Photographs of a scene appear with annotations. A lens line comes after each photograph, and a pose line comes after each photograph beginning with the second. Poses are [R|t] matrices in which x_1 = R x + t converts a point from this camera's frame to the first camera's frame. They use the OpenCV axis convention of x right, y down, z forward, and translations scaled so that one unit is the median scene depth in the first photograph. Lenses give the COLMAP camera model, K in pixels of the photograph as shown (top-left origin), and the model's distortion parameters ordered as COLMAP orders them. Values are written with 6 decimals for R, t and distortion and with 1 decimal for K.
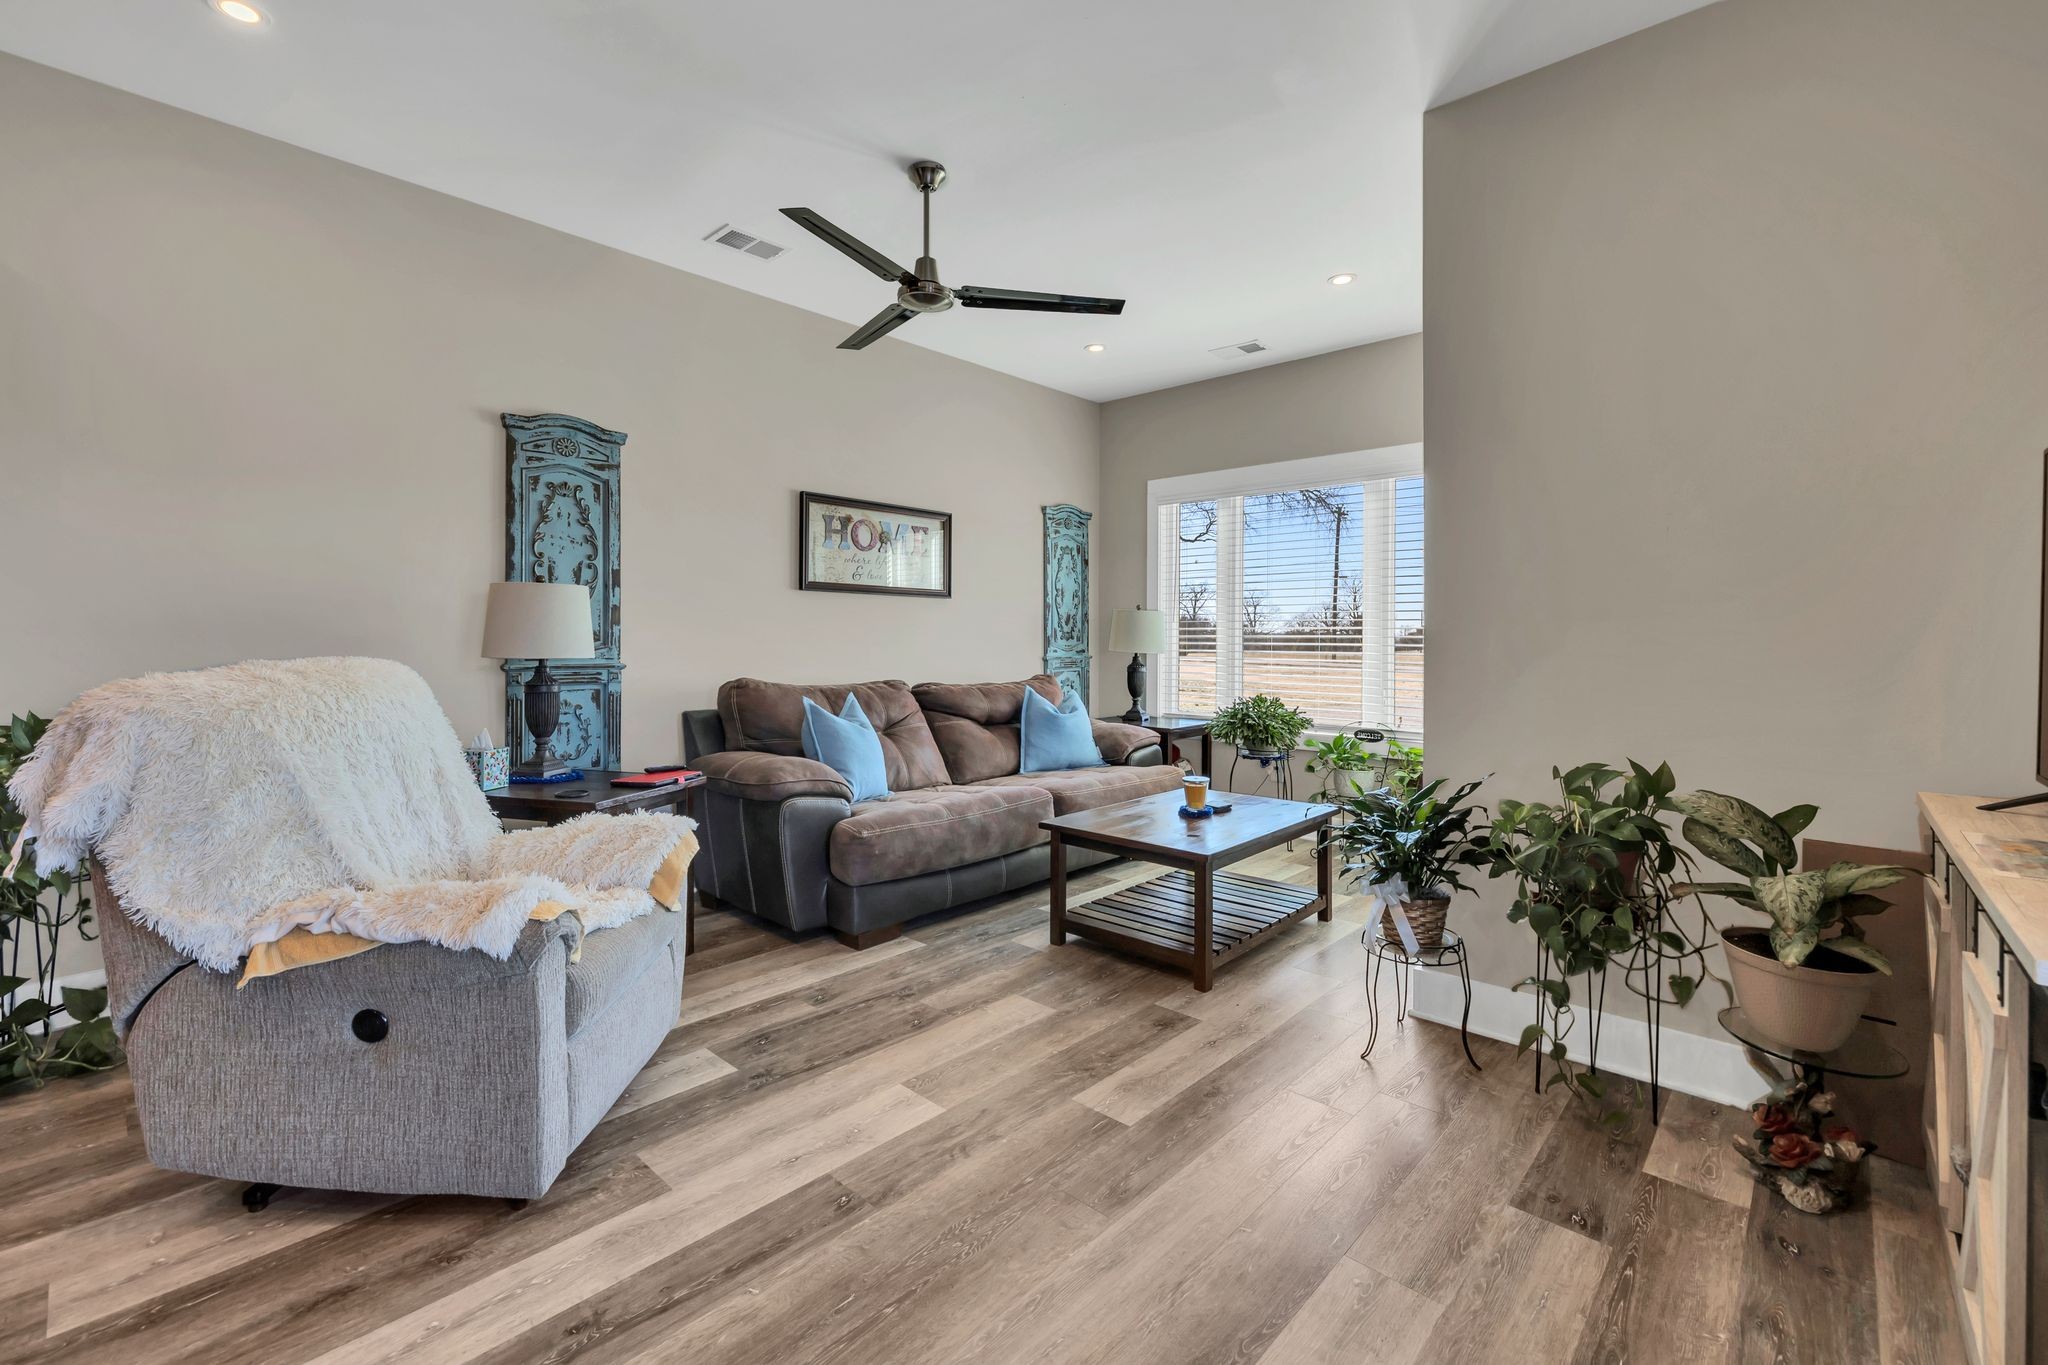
lens RADIAL K [[890.4, 0, 1023.1], [0, 890.4, 629.8], [0, 0, 1]] dist [0.000071, 0.000043]
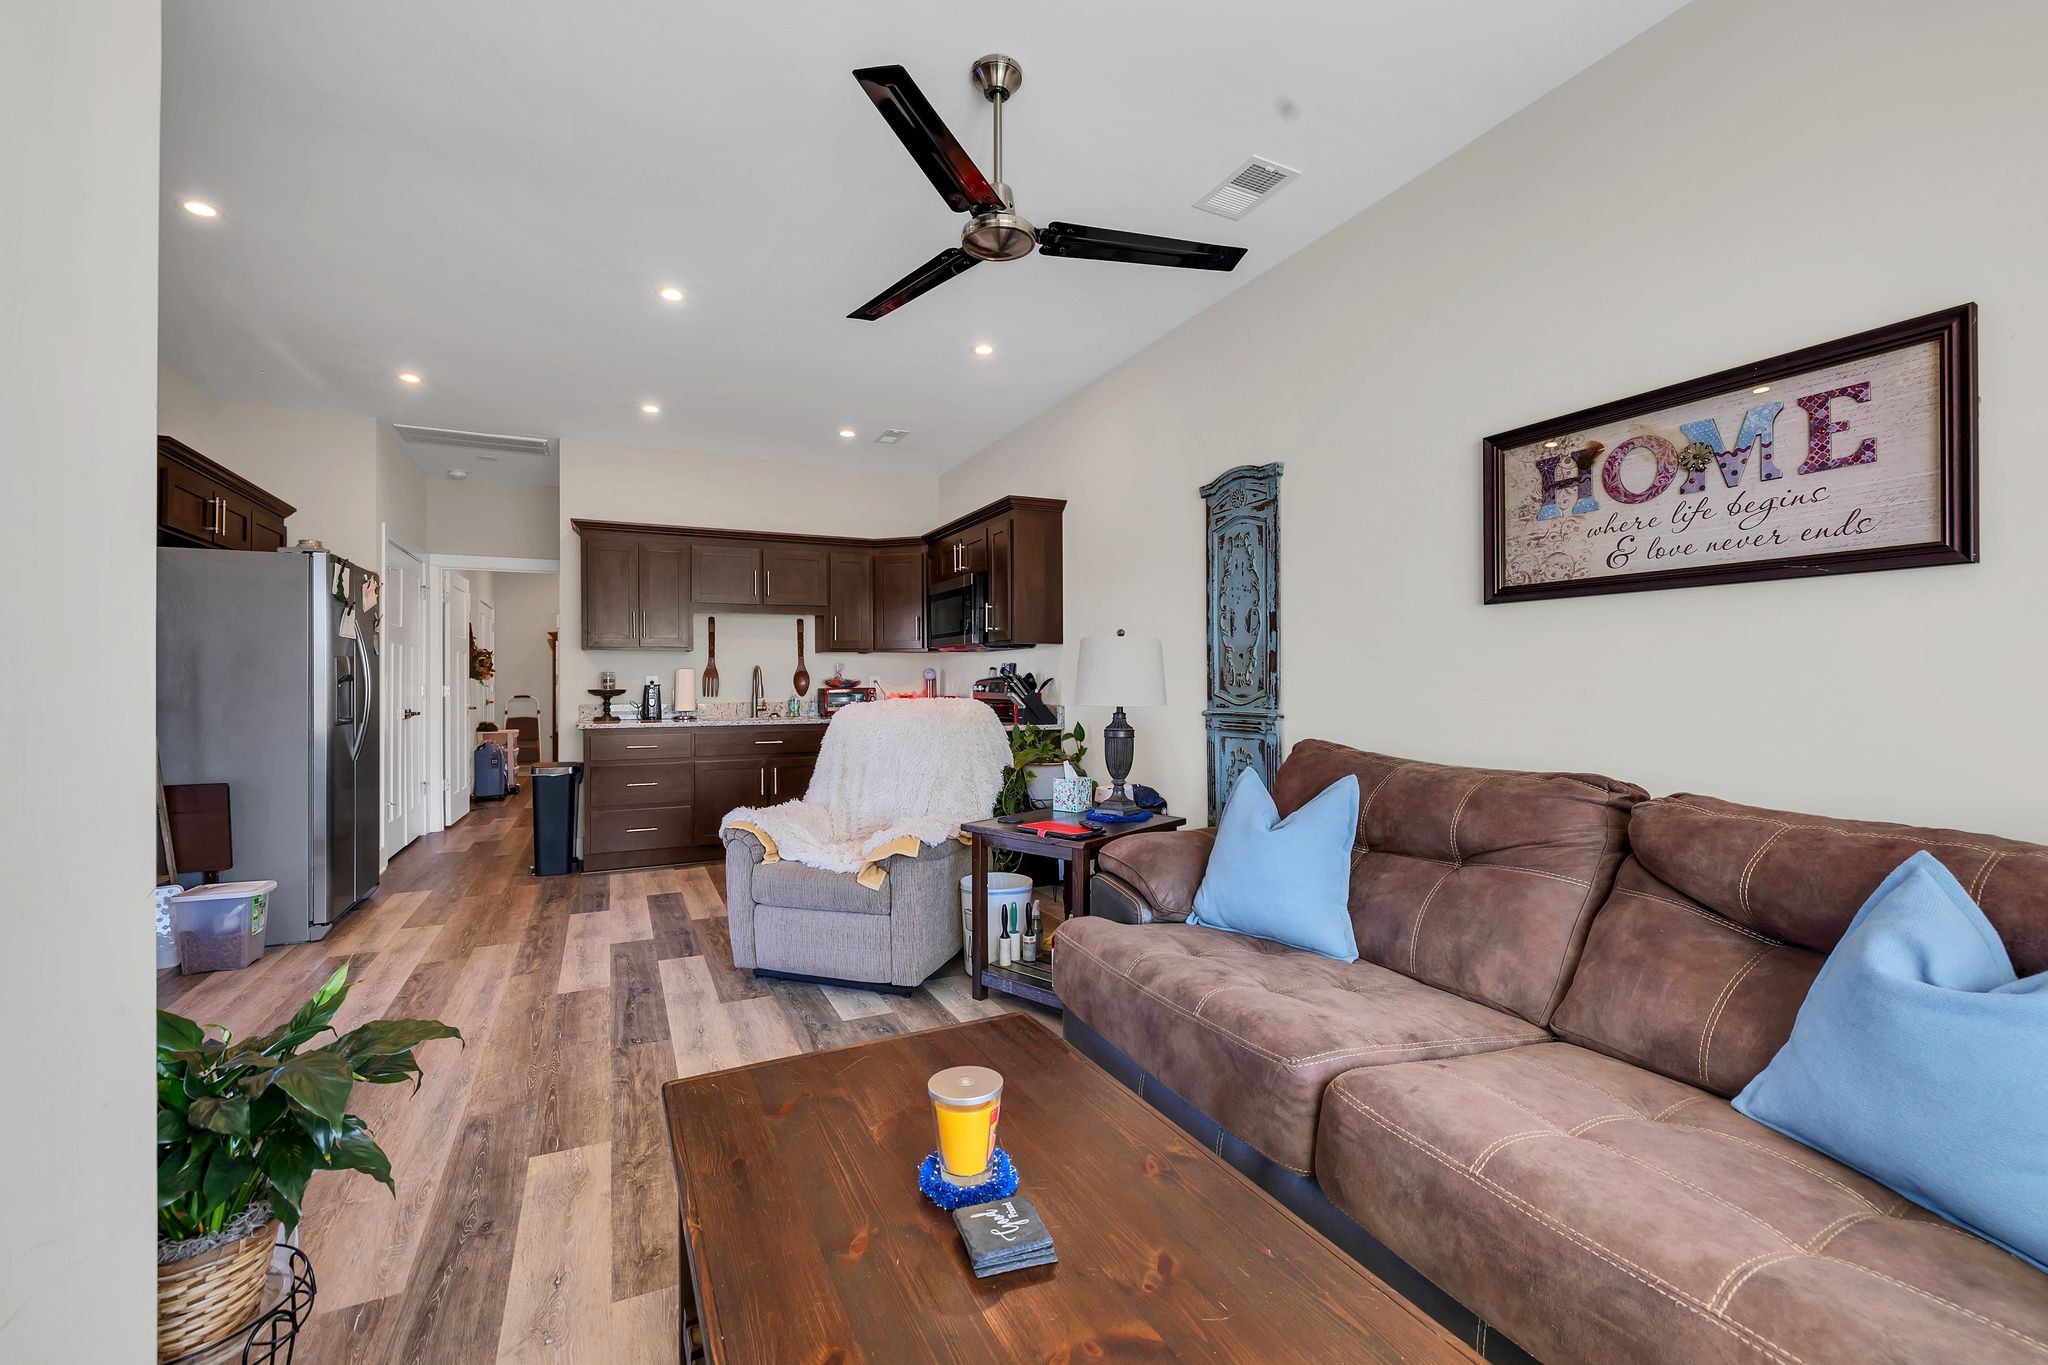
lens RADIAL K [[877.8, 0, 1024.0], [0, 877.8, 682.5], [0, 0, 1]] dist [-0.012839, -0.000033]
pose [[-0.379430, -0.009509, -0.925172, 0.502176], [0.006854, 0.999891, -0.013088, 0.016332], [0.925195, -0.011307, -0.379323, 1.147551]]
